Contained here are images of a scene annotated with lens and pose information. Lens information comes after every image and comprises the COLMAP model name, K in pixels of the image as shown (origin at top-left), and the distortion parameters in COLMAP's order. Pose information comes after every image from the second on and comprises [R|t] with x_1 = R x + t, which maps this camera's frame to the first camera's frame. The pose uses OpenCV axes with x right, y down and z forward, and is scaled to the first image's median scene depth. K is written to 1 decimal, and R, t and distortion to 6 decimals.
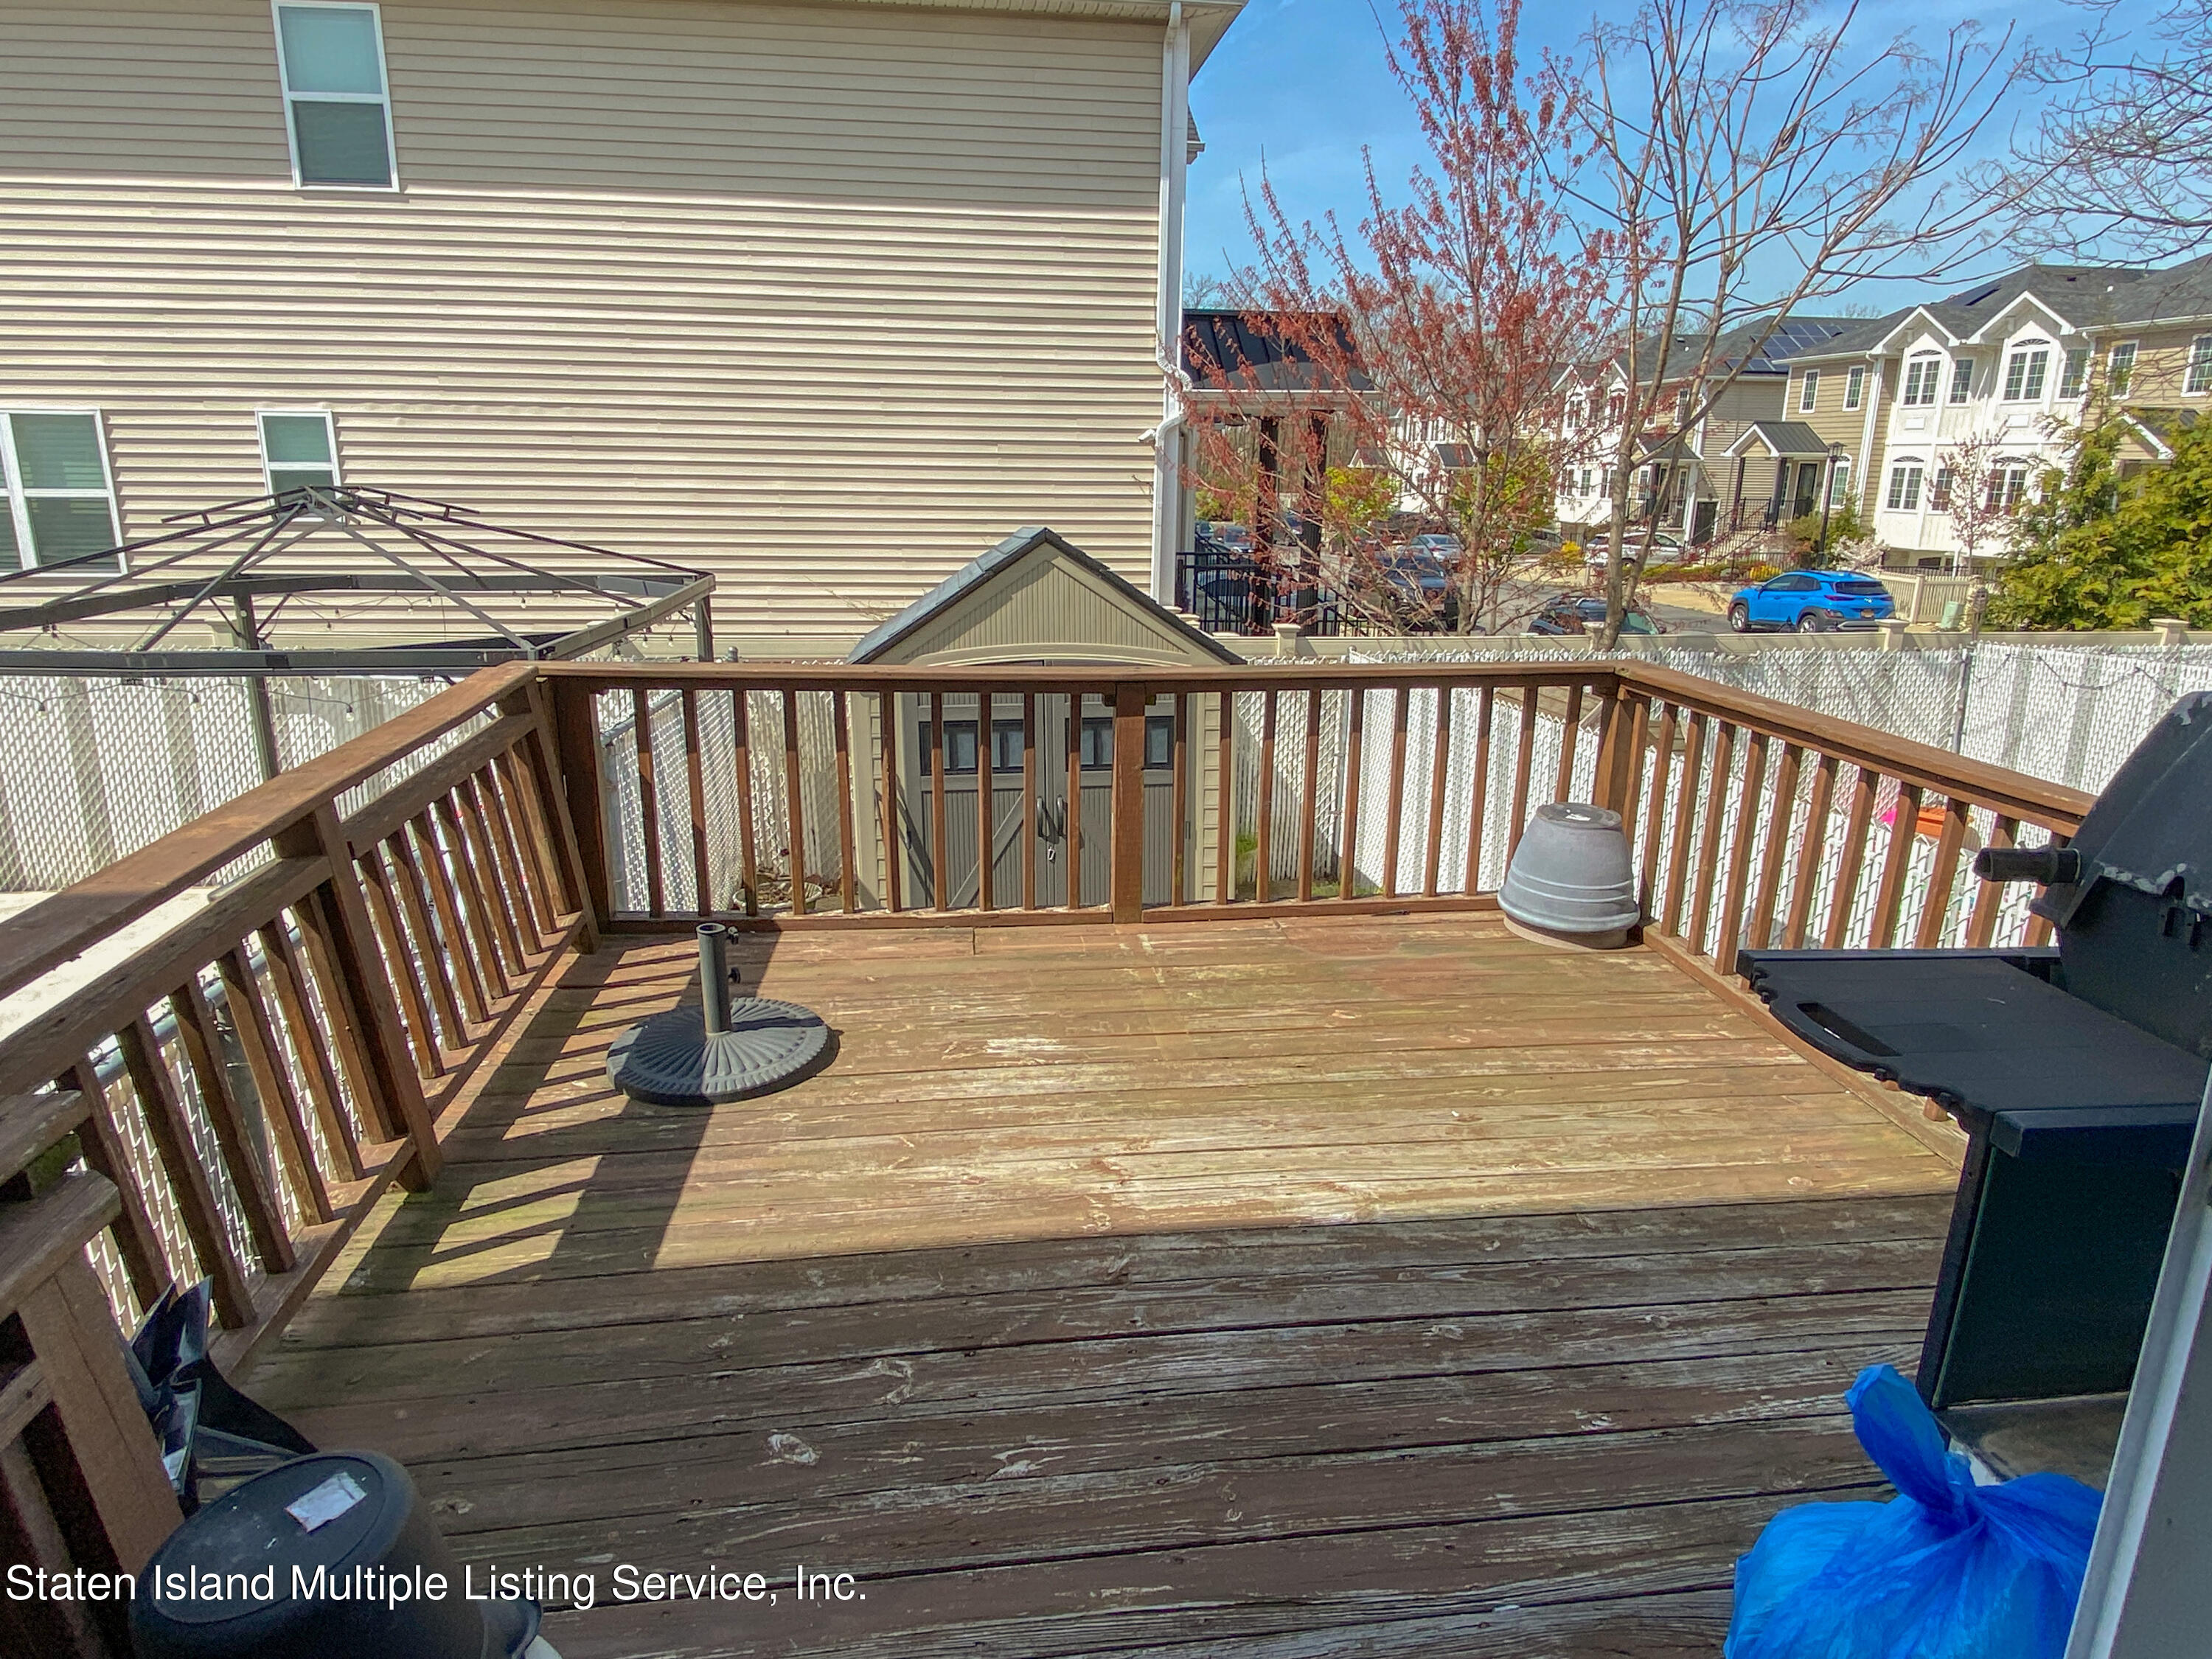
lens RADIAL K [[1414.6, 0, 1106.0], [0, 1414.6, 829.5], [0, 0, 1]] dist [0.041984, -0.058443]
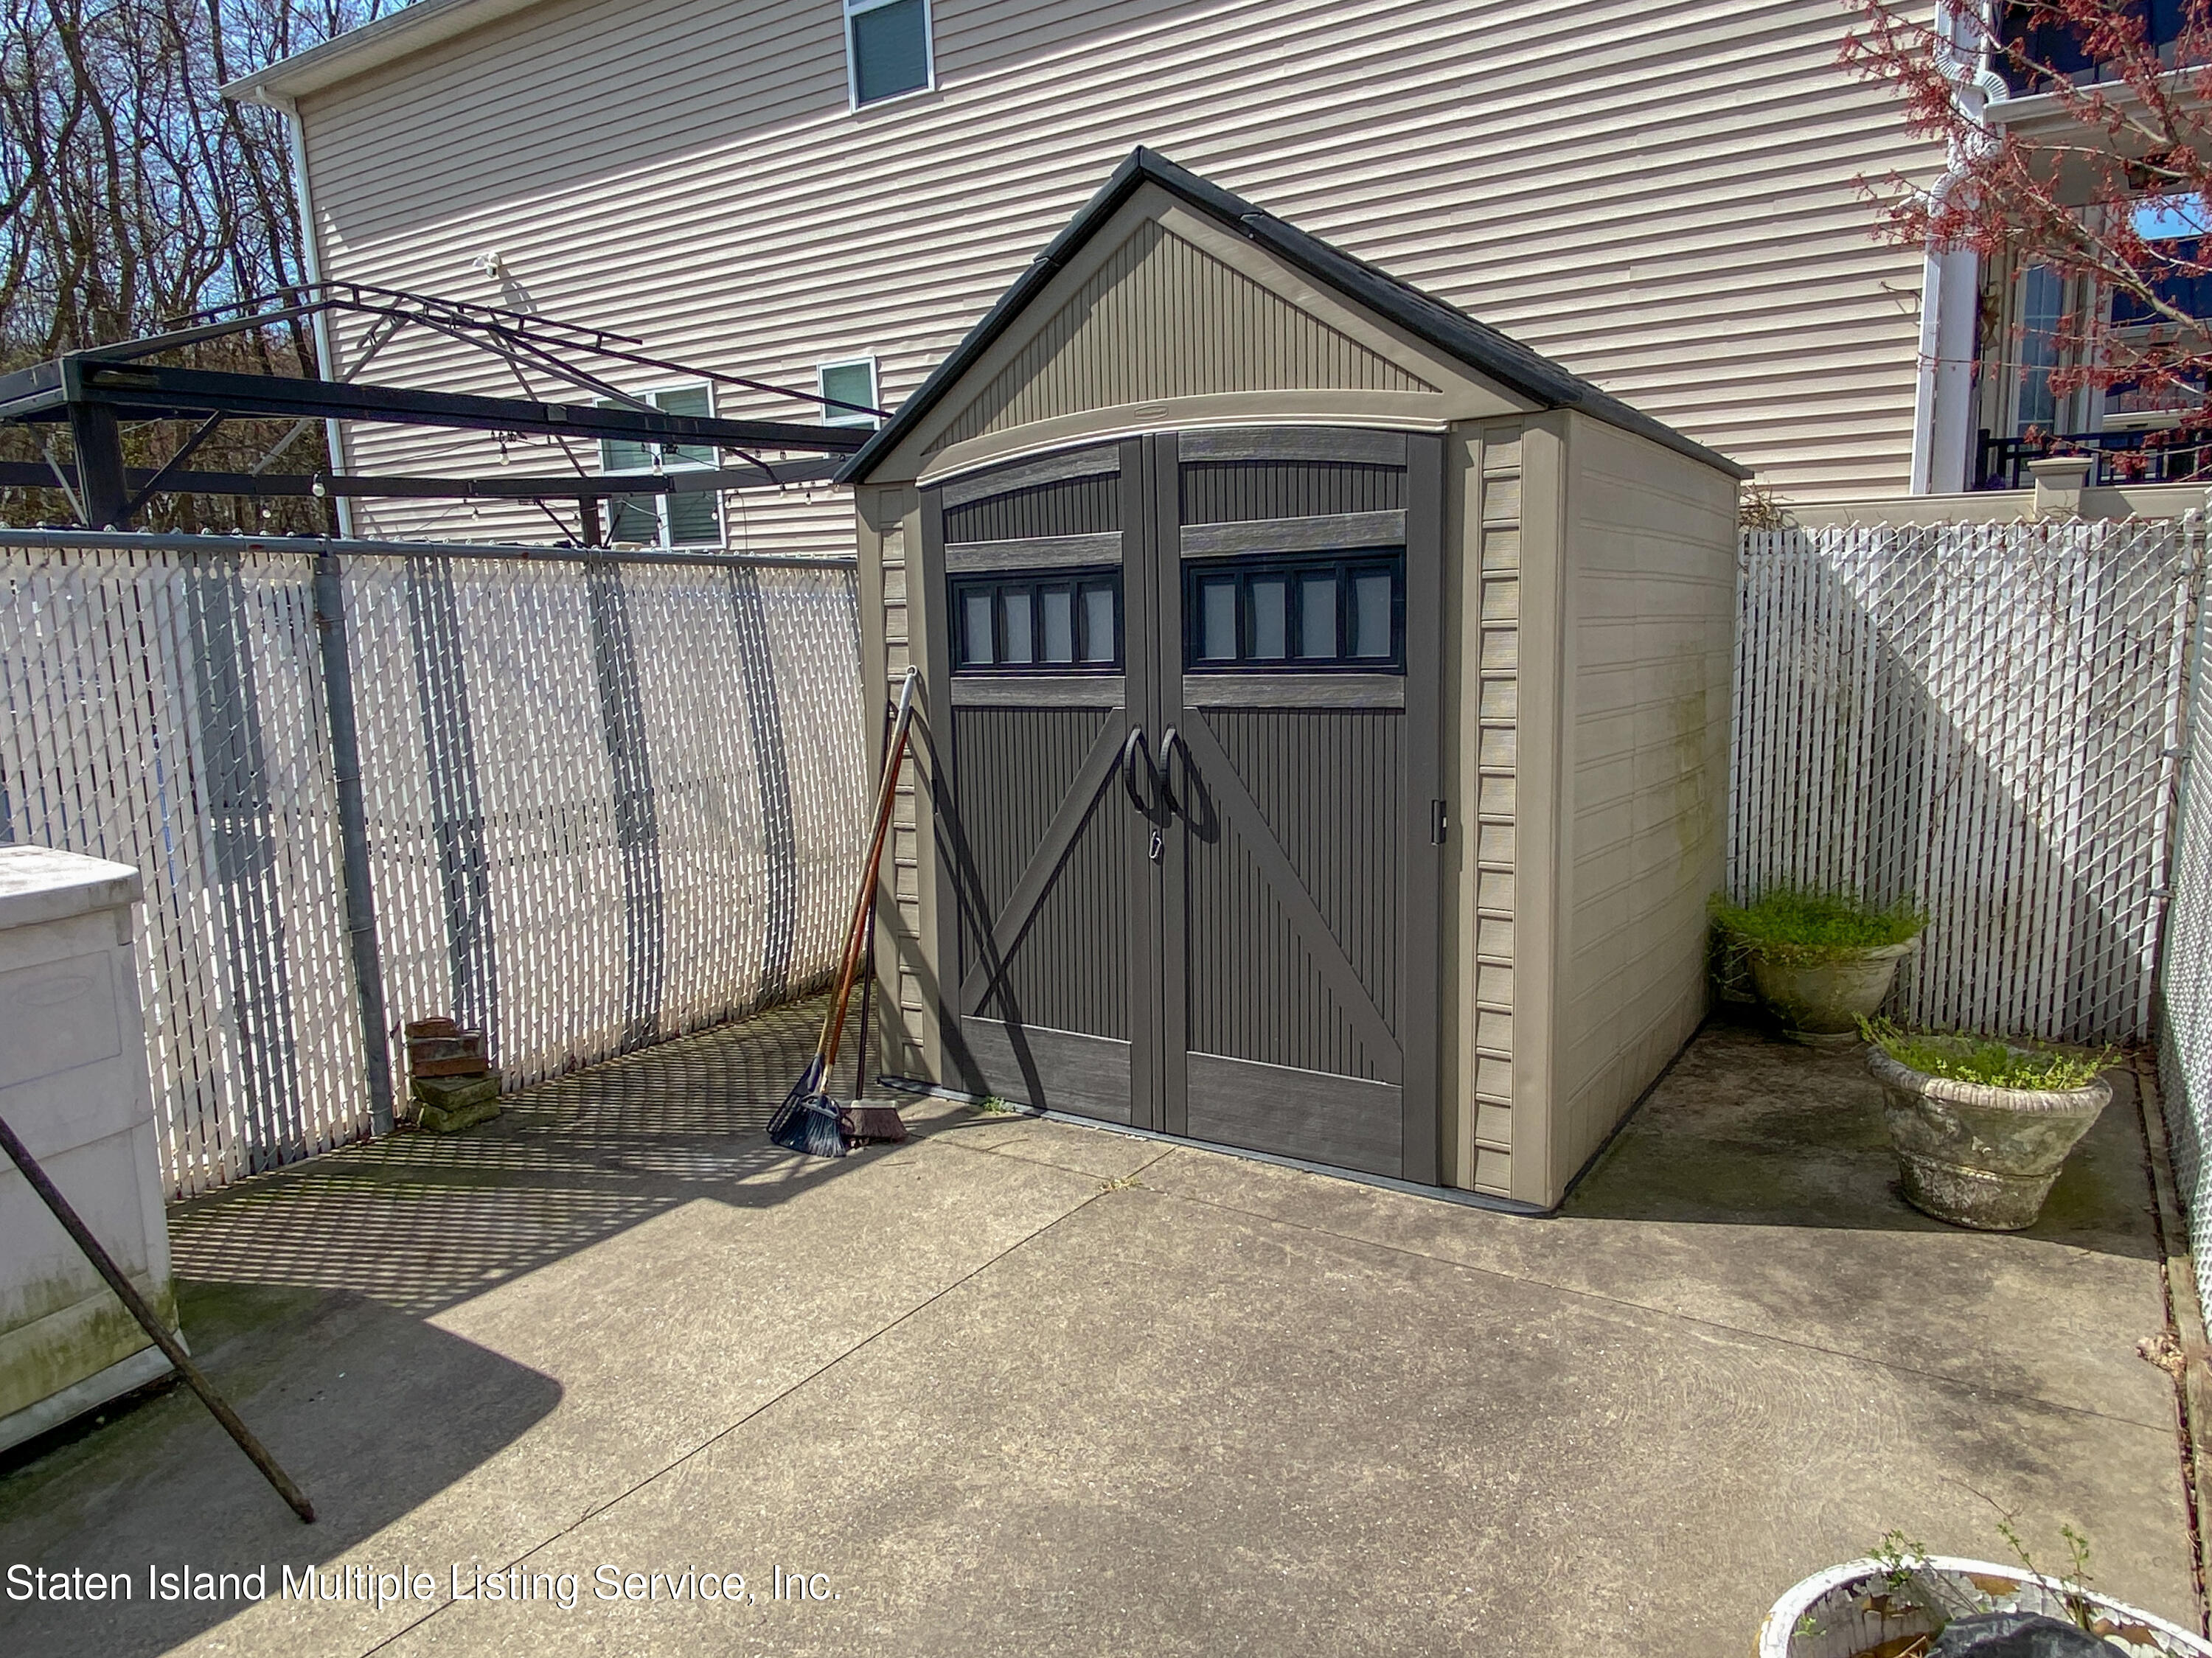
lens RADIAL K [[1414.4, 0, 1106.0], [0, 1414.4, 829.0], [0, 0, 1]] dist [0.041984, -0.058443]
pose [[0.747638, 0.071773, -0.660216, 0.200791], [-0.128416, 0.991004, -0.037686, 0.023758], [0.651572, 0.112958, 0.750130, 0.472302]]
